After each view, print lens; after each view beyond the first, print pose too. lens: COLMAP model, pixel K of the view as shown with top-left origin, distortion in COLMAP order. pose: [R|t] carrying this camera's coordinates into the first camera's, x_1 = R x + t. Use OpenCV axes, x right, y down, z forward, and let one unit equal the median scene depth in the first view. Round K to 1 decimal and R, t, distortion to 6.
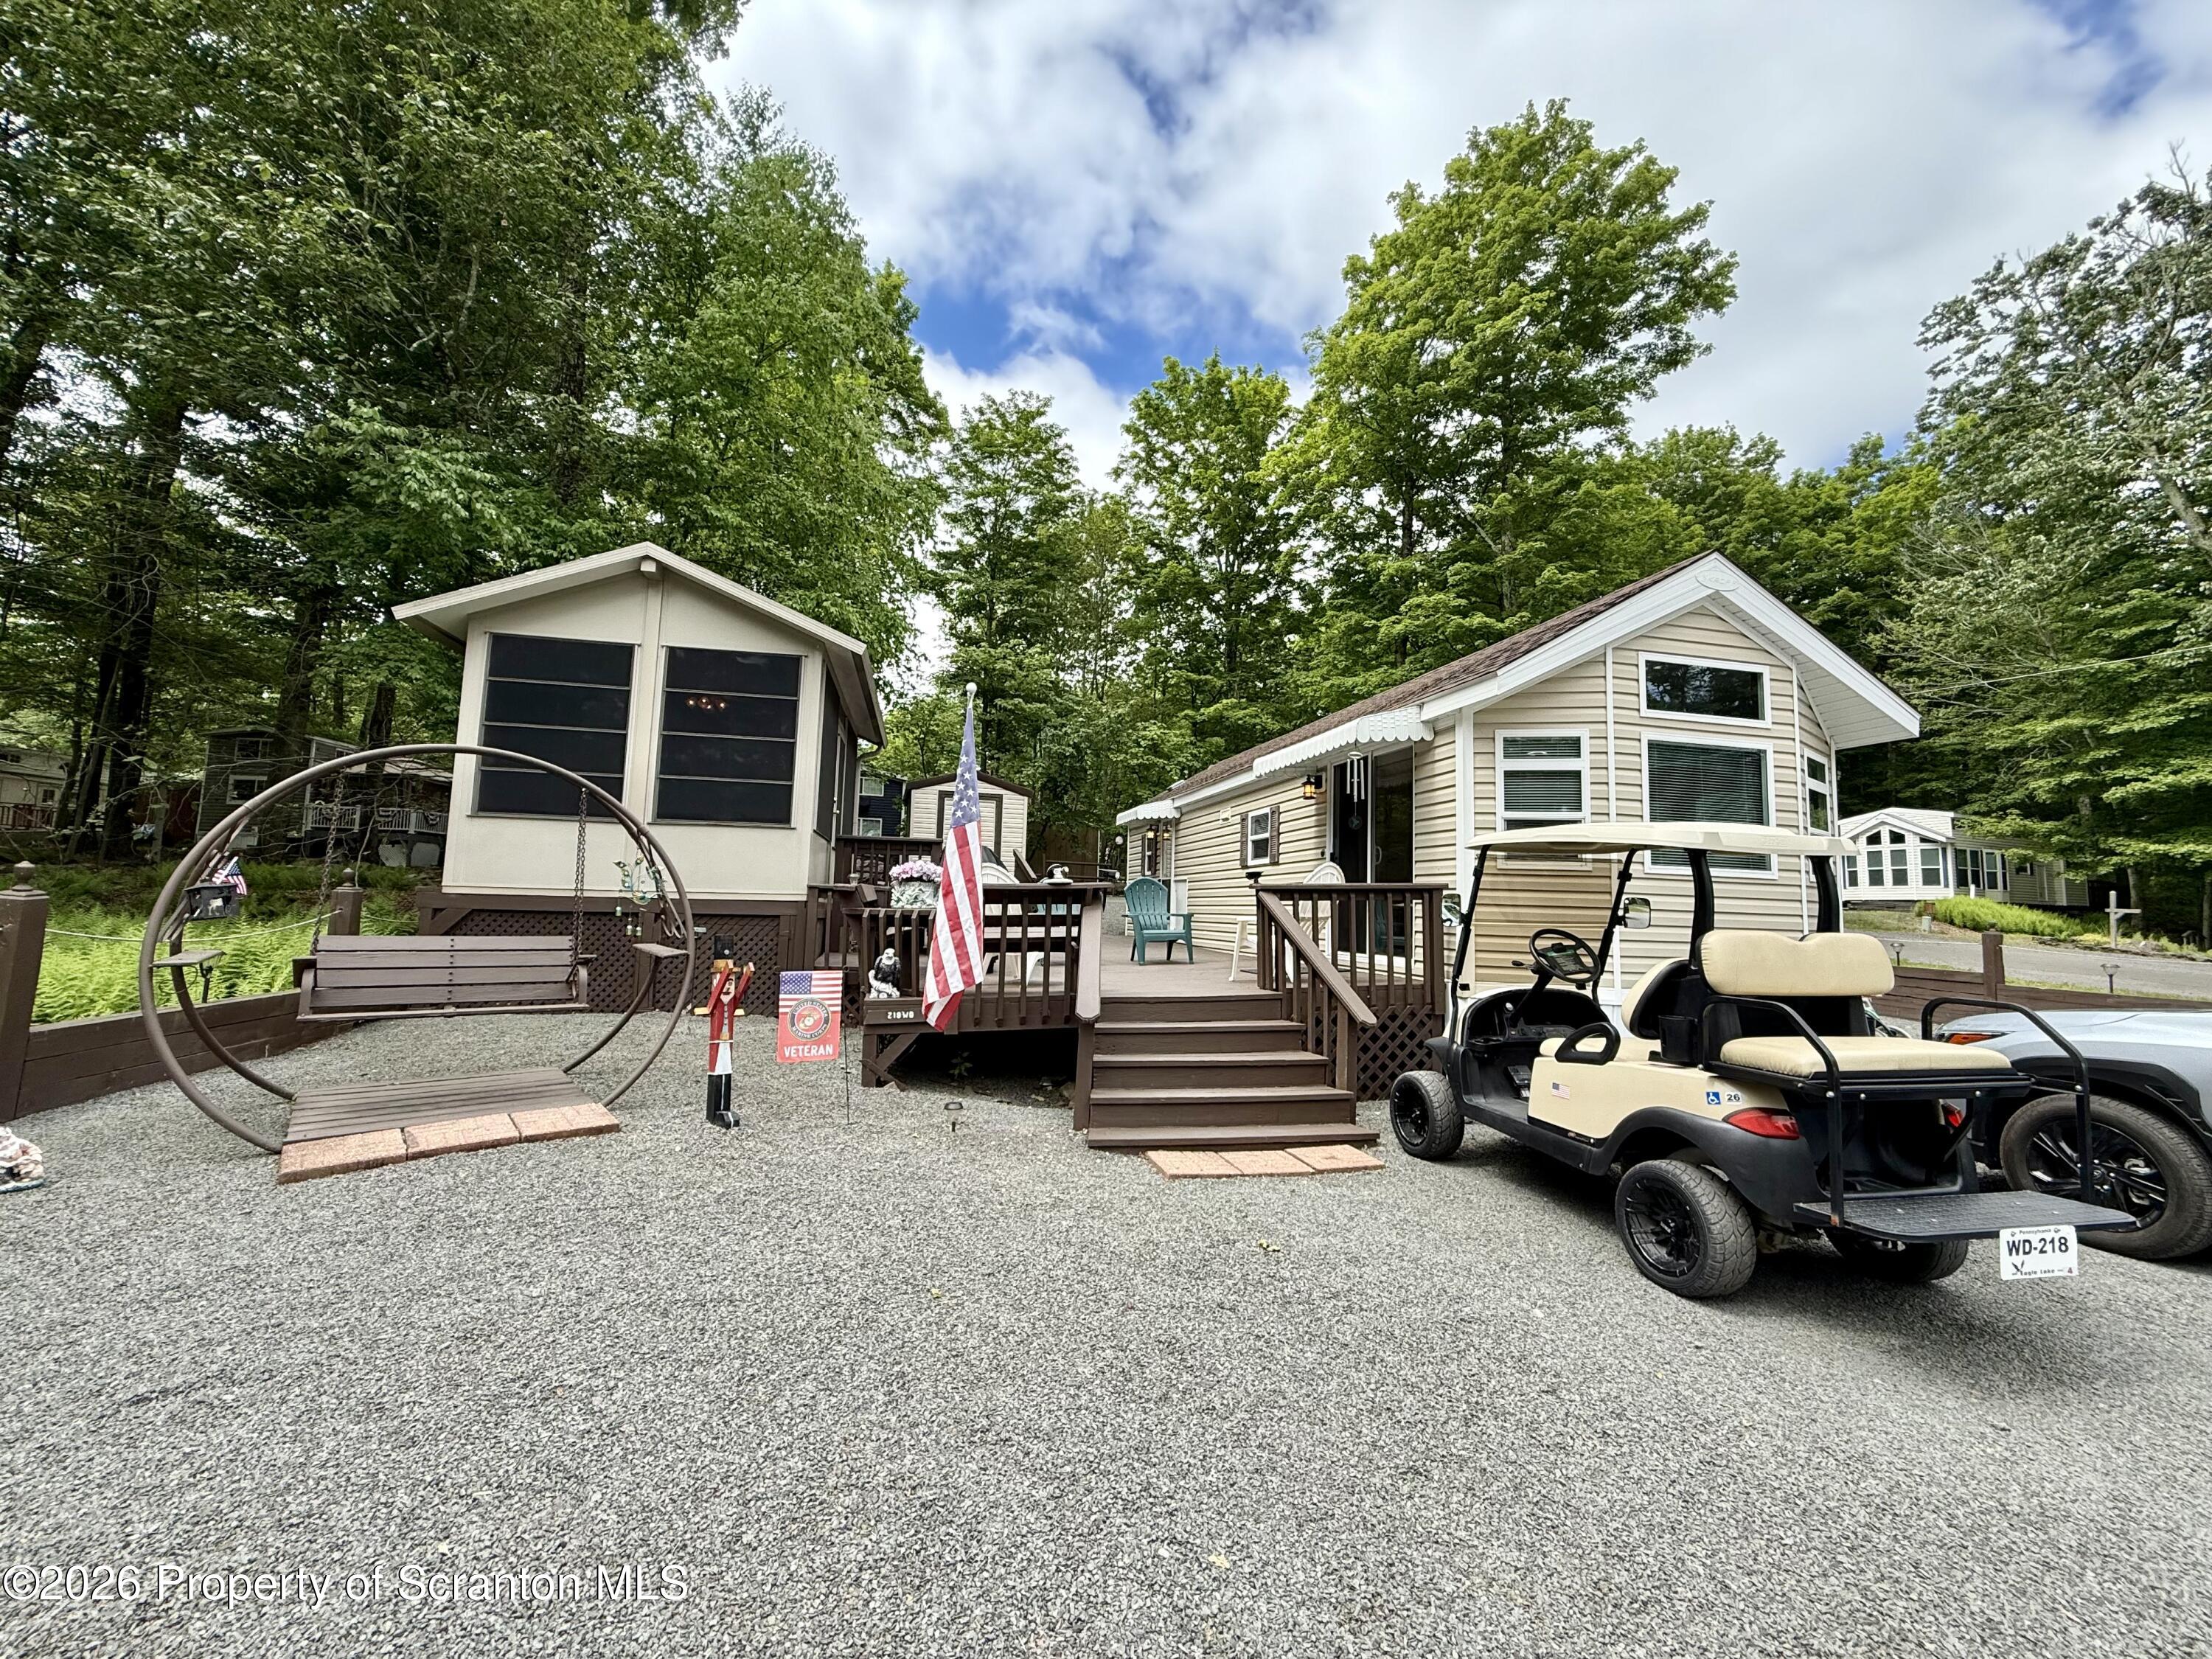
lens RADIAL K [[877.2, 0, 1097.9], [0, 877.2, 828.8], [0, 0, 1]] dist [0.001094, -0.000012]
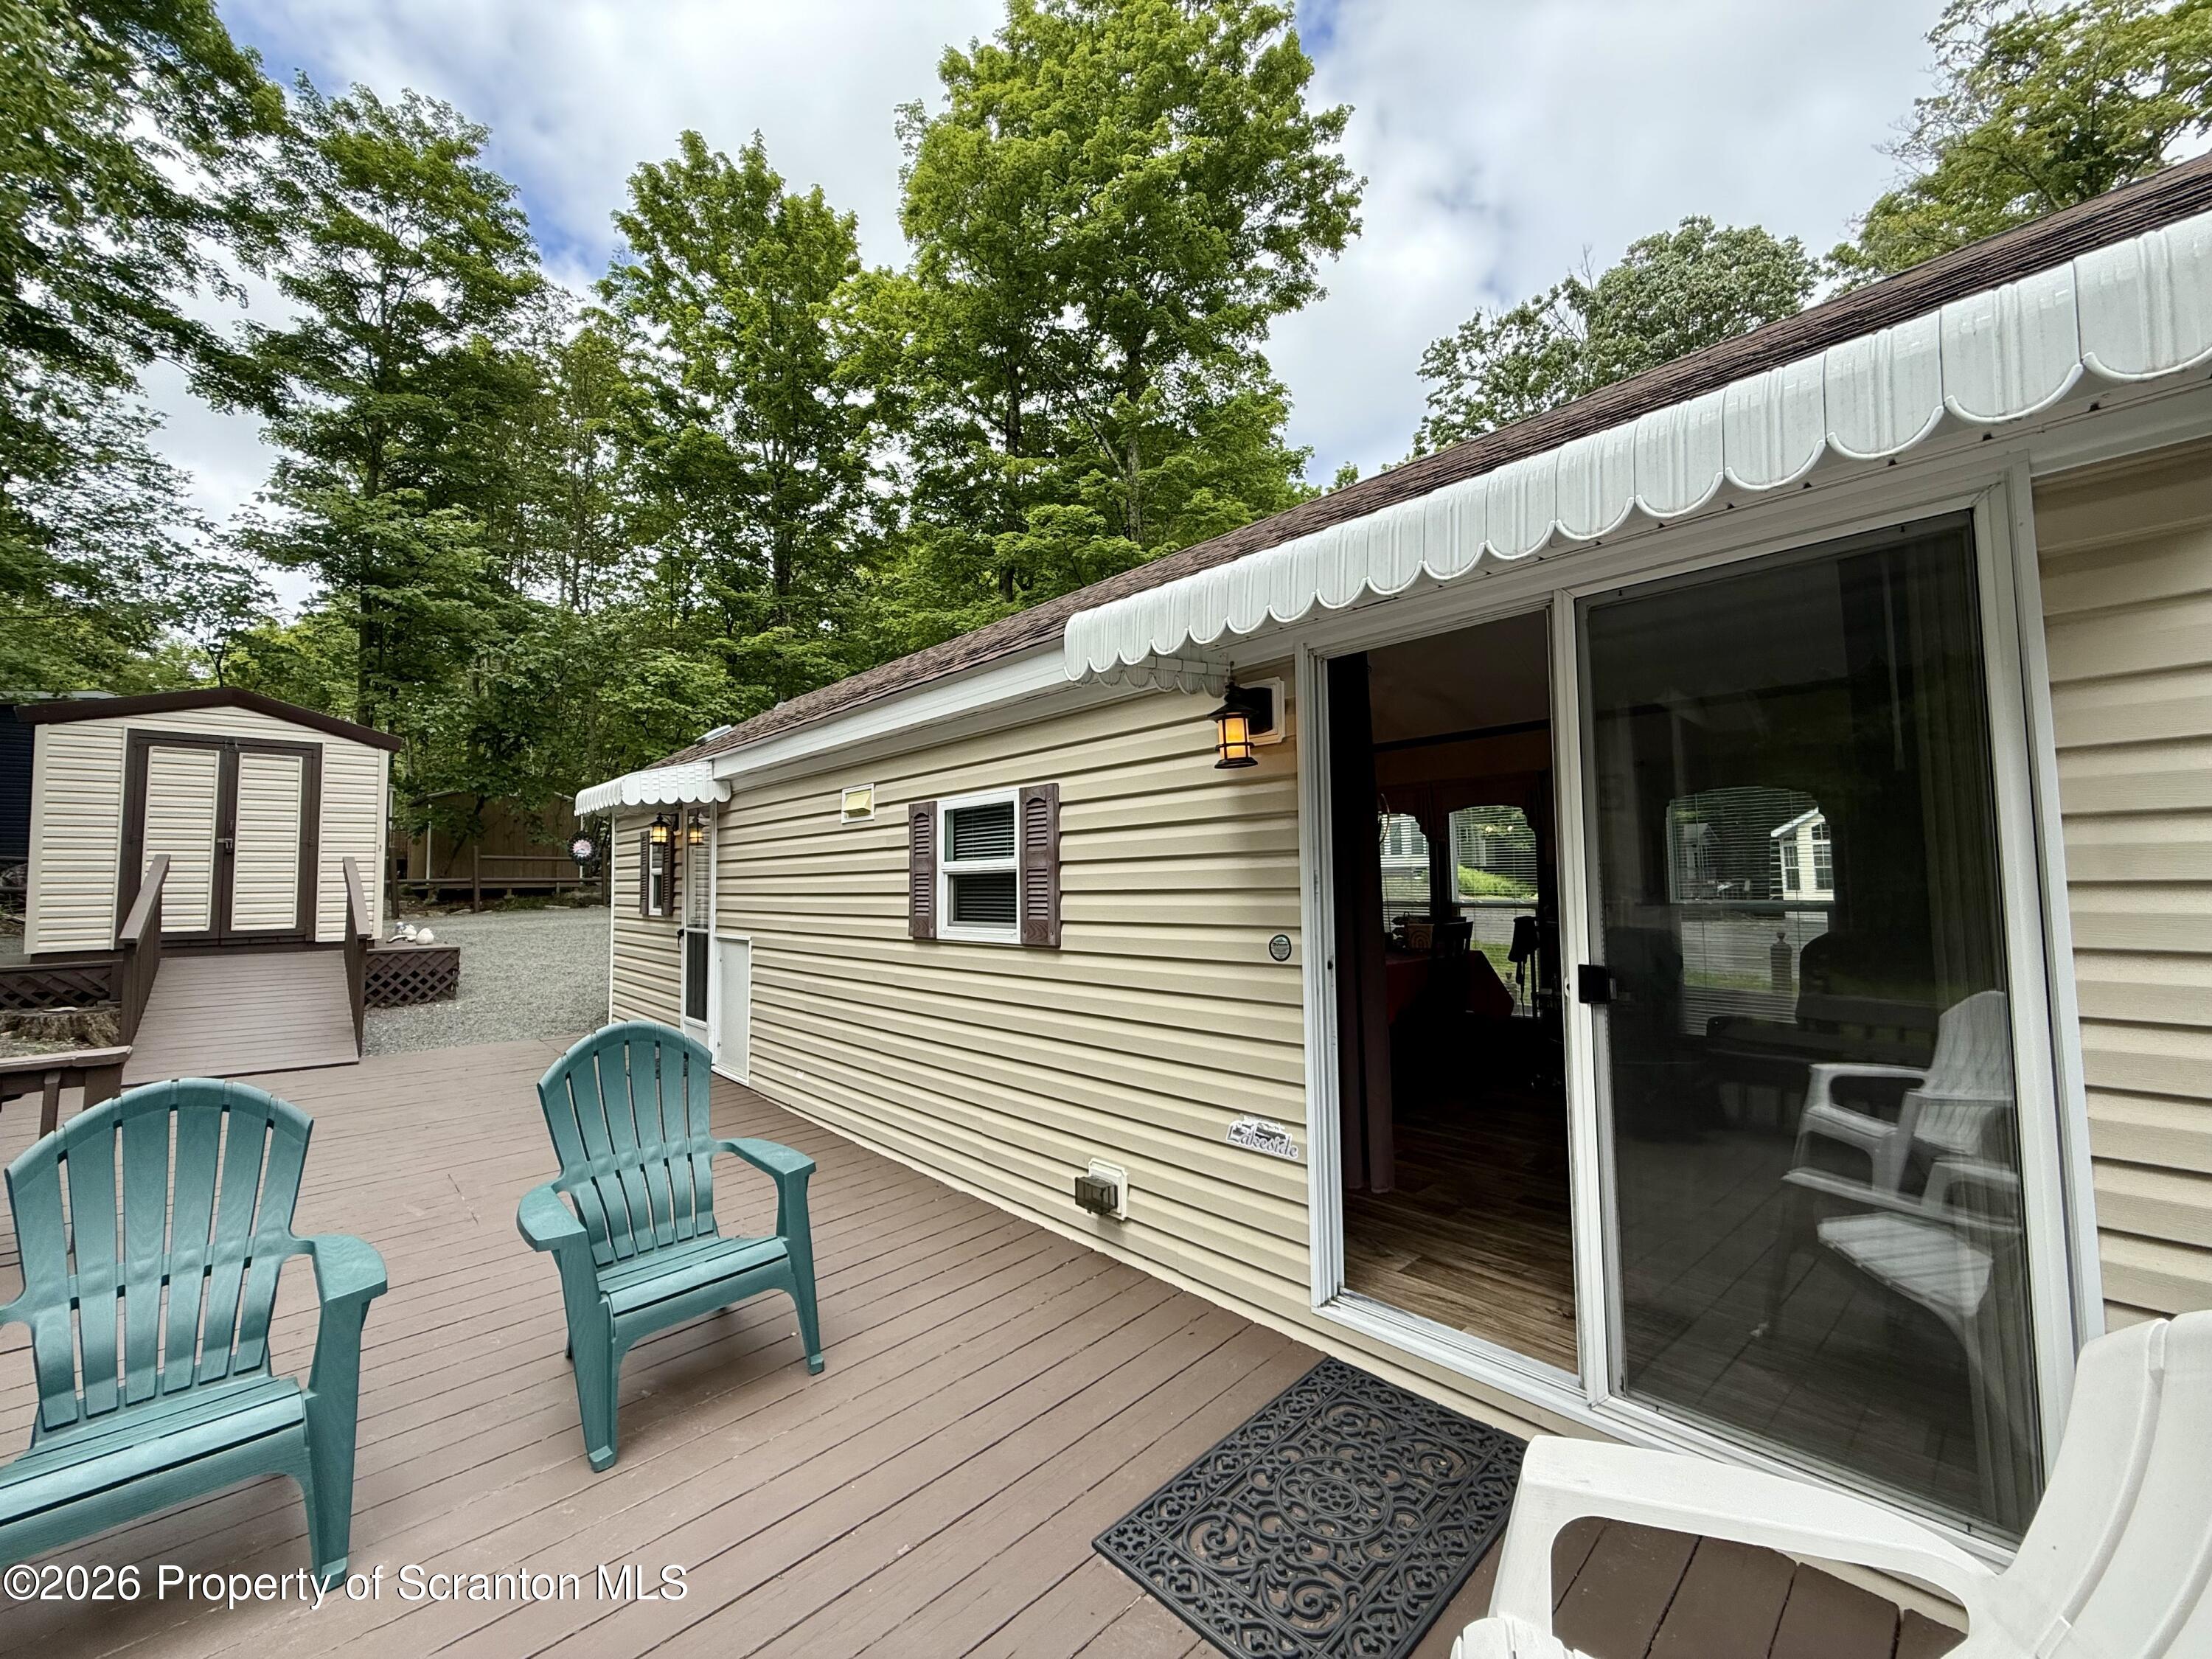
lens RADIAL K [[879.4, 0, 1095.8], [0, 879.4, 828.6], [0, 0, 1]] dist [0.001136, 0.000228]
pose [[0.872426, -0.012313, 0.488591, 0.056620], [-0.005022, 0.999404, 0.034152, -0.023788], [-0.488720, -0.032248, 0.871844, 0.794815]]
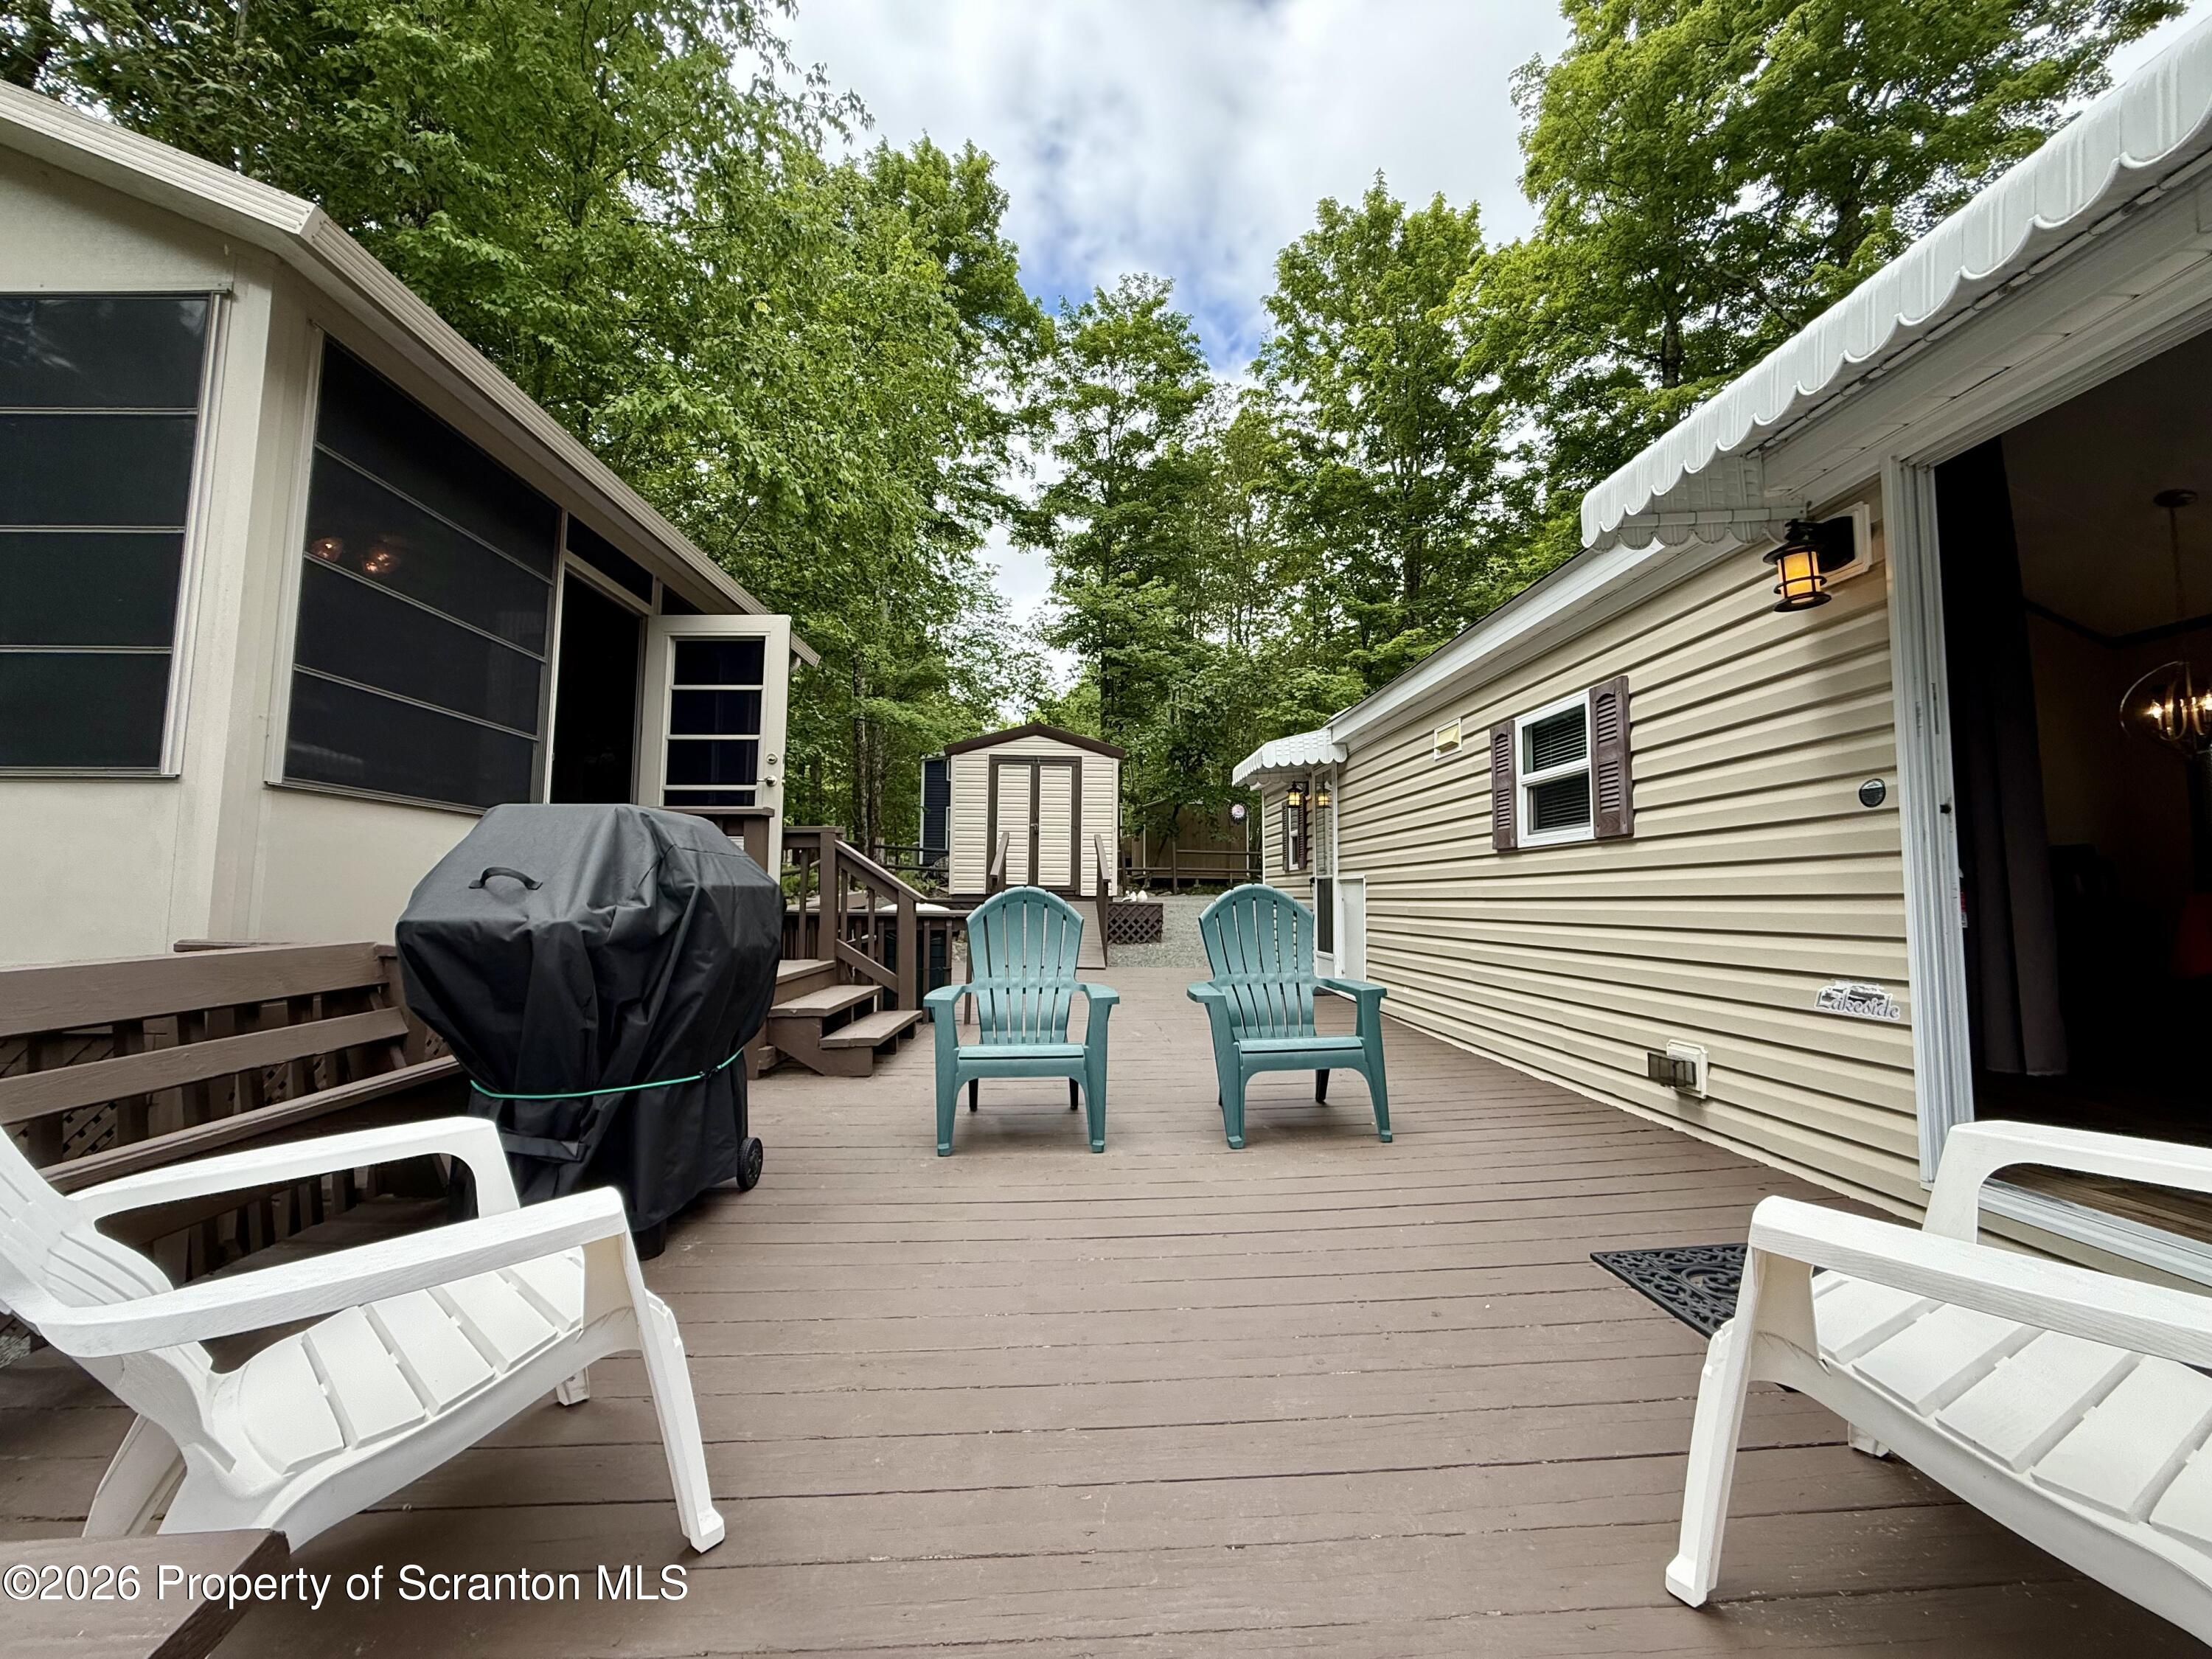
lens RADIAL K [[877.6, 0, 1097.4], [0, 877.6, 829.1], [0, 0, 1]] dist [-0.000130, -0.000037]
pose [[0.980956, -0.034715, -0.191102, 0.072341], [0.036805, 0.999295, 0.007398, 0.028881], [0.190710, -0.014290, 0.981542, 0.705401]]
